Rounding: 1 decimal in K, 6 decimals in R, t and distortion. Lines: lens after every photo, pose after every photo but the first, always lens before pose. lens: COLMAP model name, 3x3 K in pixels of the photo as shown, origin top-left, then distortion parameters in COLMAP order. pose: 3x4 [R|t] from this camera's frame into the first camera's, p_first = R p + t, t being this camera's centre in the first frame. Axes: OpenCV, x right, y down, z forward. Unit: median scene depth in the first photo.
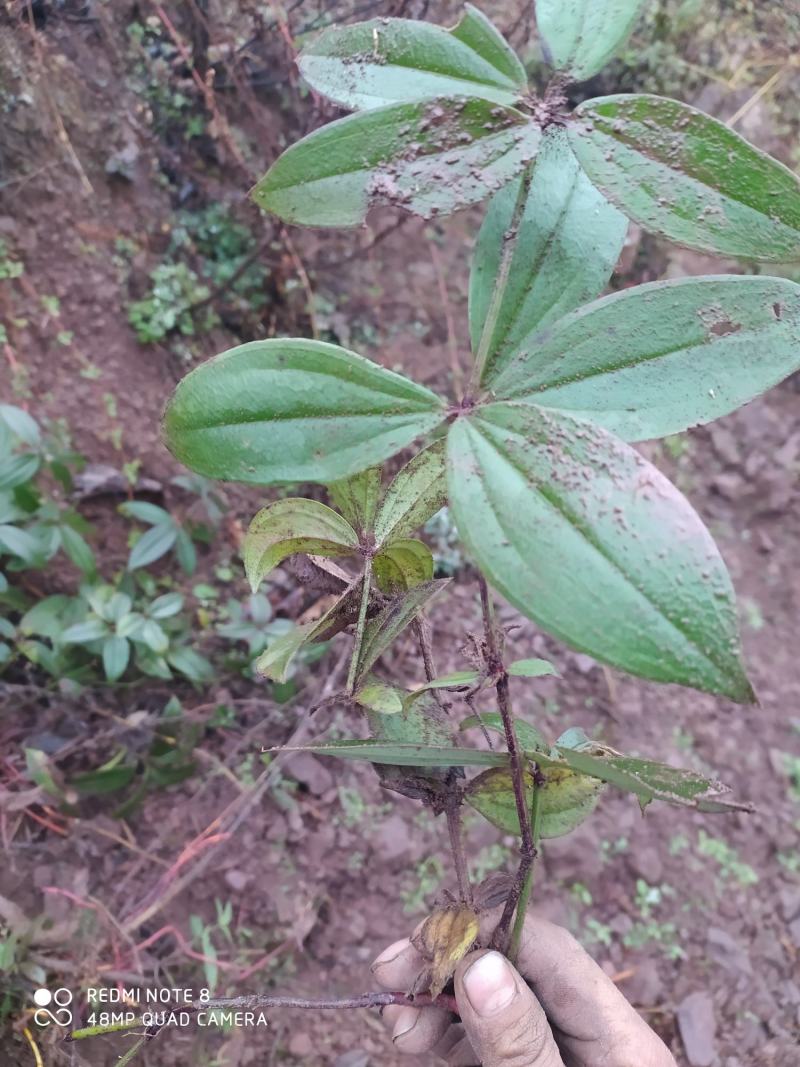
lens RADIAL K [[817.4, 0, 400.0], [0, 817.4, 533.5], [0, 0, 1]] dist [0.041559, -0.045081]
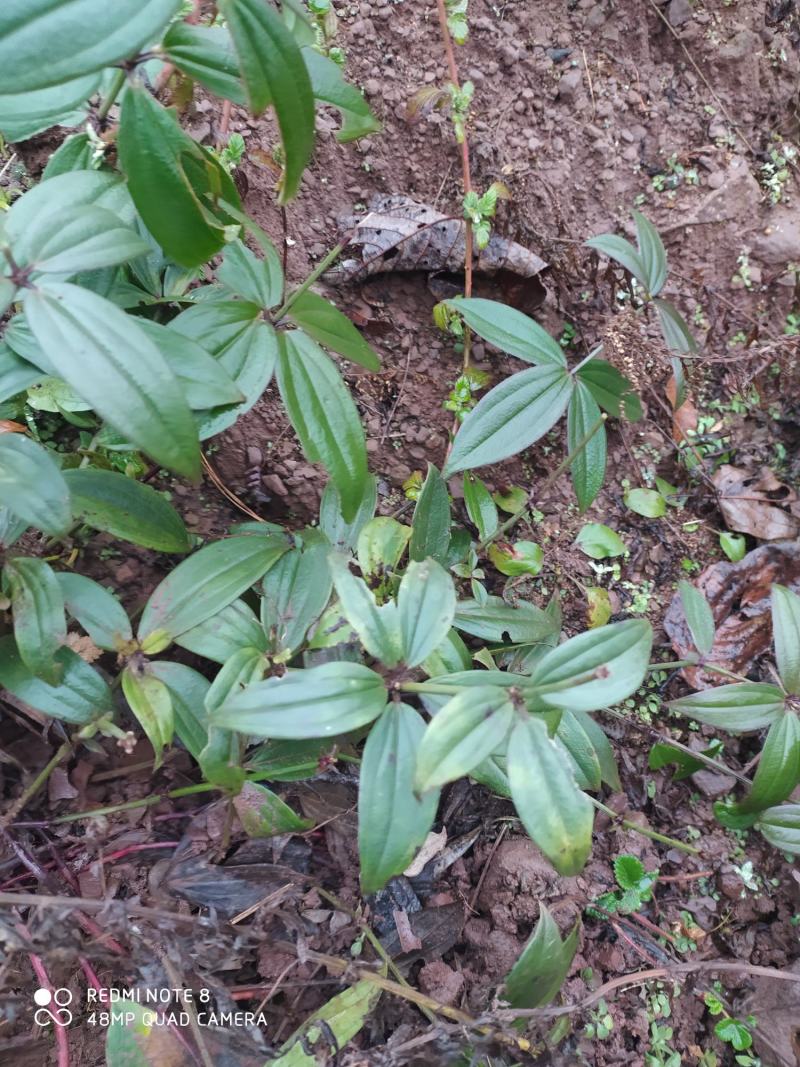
lens RADIAL K [[820.9, 0, 408.2], [0, 820.9, 535.0], [0, 0, 1]] dist [0.055250, -0.074537]
pose [[0.947908, 0.170235, -0.269240, -0.218633], [-0.124662, 0.976057, 0.178246, 0.005786], [0.293137, -0.135396, 0.946435, 0.575927]]
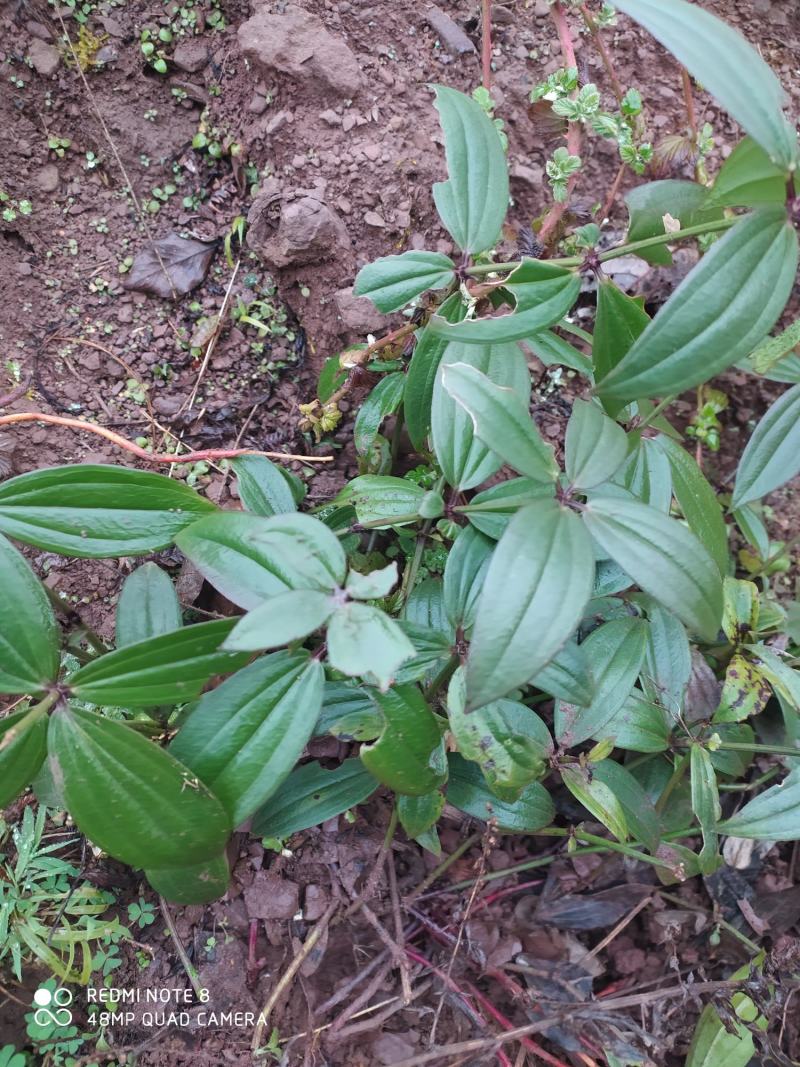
lens RADIAL K [[808.8, 0, 398.7], [0, 808.8, 526.7], [0, 0, 1]] dist [0.078498, -0.116550]
pose [[0.973520, 0.025991, -0.227121, -0.361038], [0.041045, 0.957498, 0.285506, -0.060400], [0.224889, -0.287268, 0.931076, 0.539648]]
